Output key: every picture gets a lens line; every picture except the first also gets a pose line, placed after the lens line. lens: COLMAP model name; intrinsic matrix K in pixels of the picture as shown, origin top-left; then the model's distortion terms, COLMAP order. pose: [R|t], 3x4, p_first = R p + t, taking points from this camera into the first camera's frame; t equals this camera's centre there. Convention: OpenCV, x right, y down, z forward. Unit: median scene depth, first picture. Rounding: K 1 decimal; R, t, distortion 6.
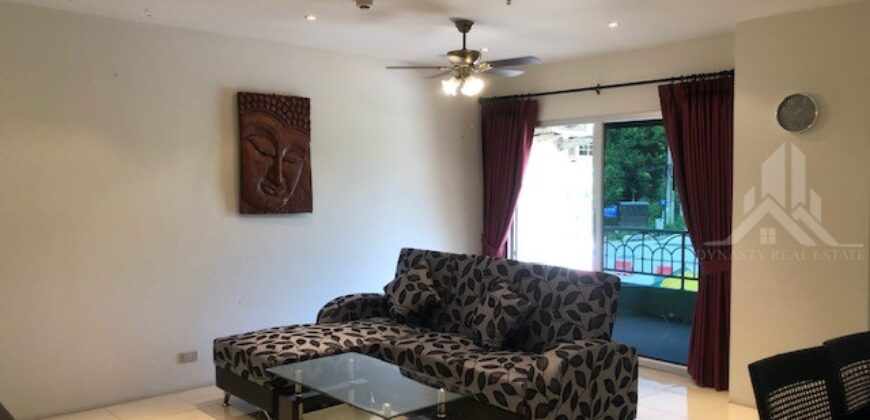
lens RADIAL K [[719.2, 0, 435.0], [0, 719.2, 210.0], [0, 0, 1]] dist [0.114837, -0.257473]
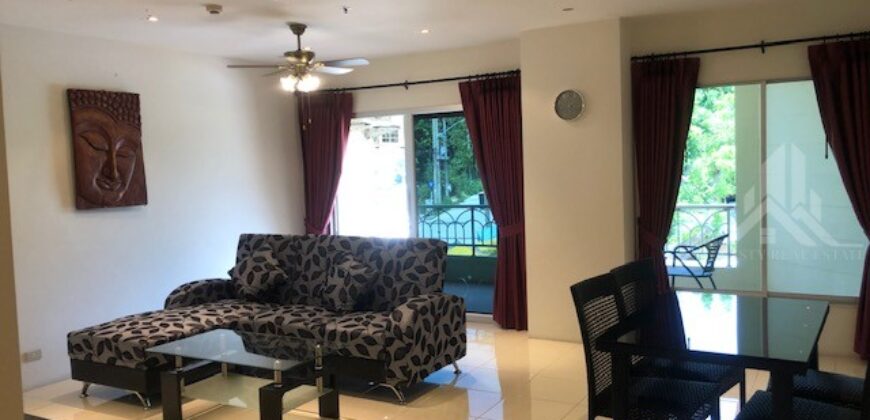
lens RADIAL K [[719.2, 0, 435.0], [0, 719.2, 210.0], [0, 0, 1]] dist [0.114837, -0.257473]
pose [[0.949964, -0.057386, 0.307042, -0.117361], [0.052453, 0.998328, 0.024302, 0.007378], [-0.307923, -0.006980, 0.951386, -0.127703]]
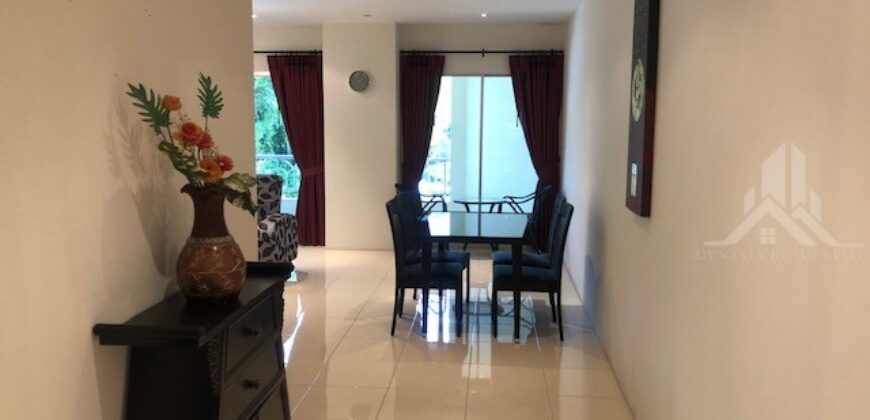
lens RADIAL K [[719.2, 0, 435.0], [0, 719.2, 210.0], [0, 0, 1]] dist [0.114837, -0.257473]
pose [[0.730311, -0.083888, 0.677944, -0.552456], [0.023800, 0.994953, 0.097475, 0.012400], [-0.682700, -0.055052, 0.728622, -0.406684]]
